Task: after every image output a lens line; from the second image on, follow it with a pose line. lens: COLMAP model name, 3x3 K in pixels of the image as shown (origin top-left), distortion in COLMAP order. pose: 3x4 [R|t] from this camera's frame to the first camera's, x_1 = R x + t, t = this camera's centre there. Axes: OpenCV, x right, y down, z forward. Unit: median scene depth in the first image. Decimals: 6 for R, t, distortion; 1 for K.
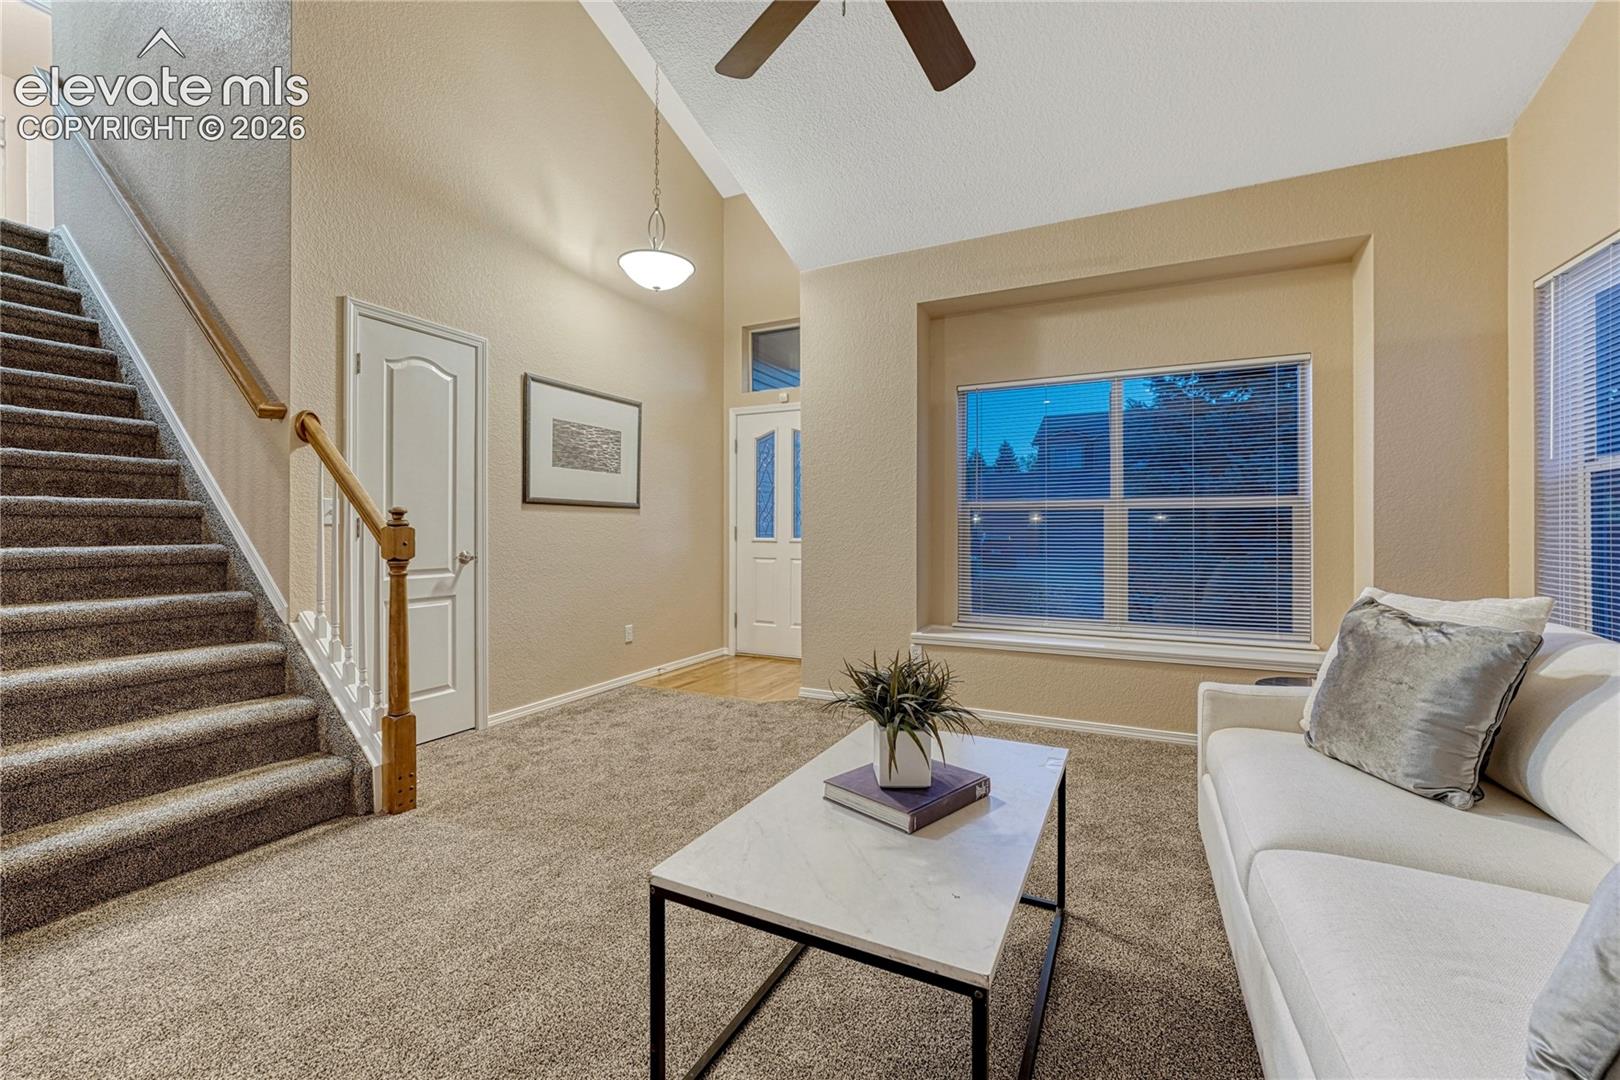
lens RADIAL K [[654.6, 0, 806.8], [0, 654.6, 533.4], [0, 0, 1]] dist [-0.003639, 0.000052]
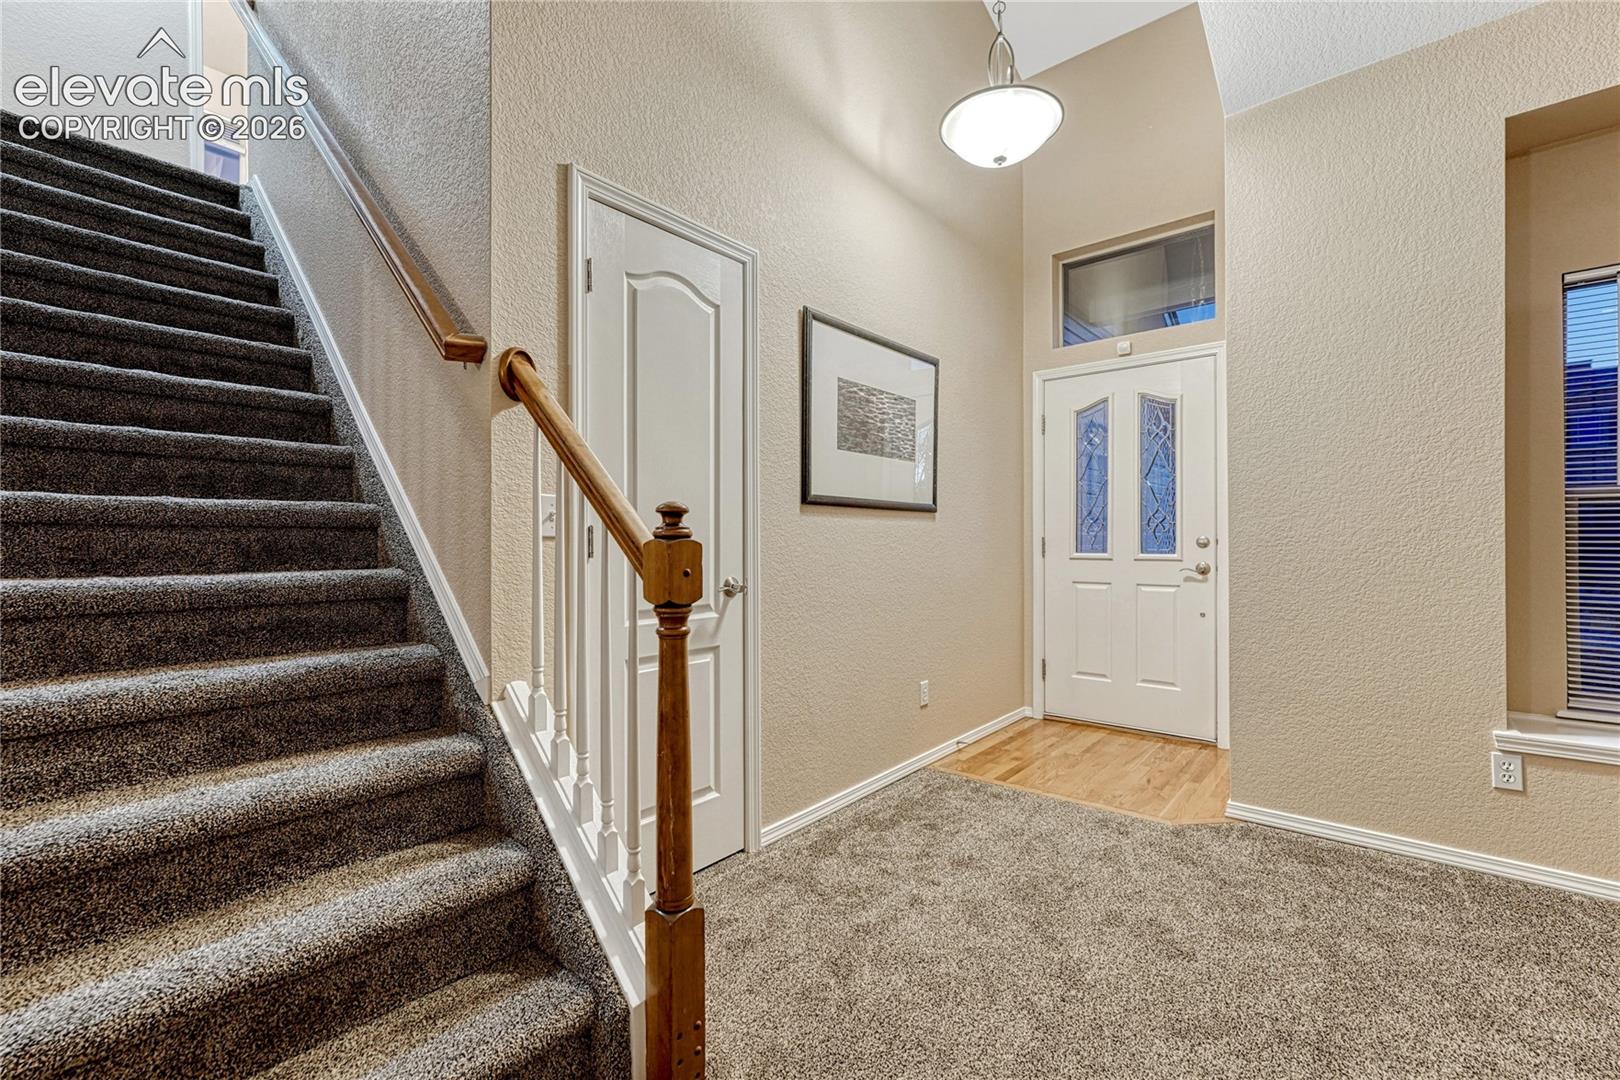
lens RADIAL K [[661.9, 0, 817.7], [0, 661.9, 544.0], [0, 0, 1]] dist [0.000267, -0.000121]
pose [[0.974513, -0.005033, -0.224275, -0.354675], [0.004403, 0.999985, -0.003308, -0.004146], [0.224288, 0.002236, 0.974520, 0.463213]]
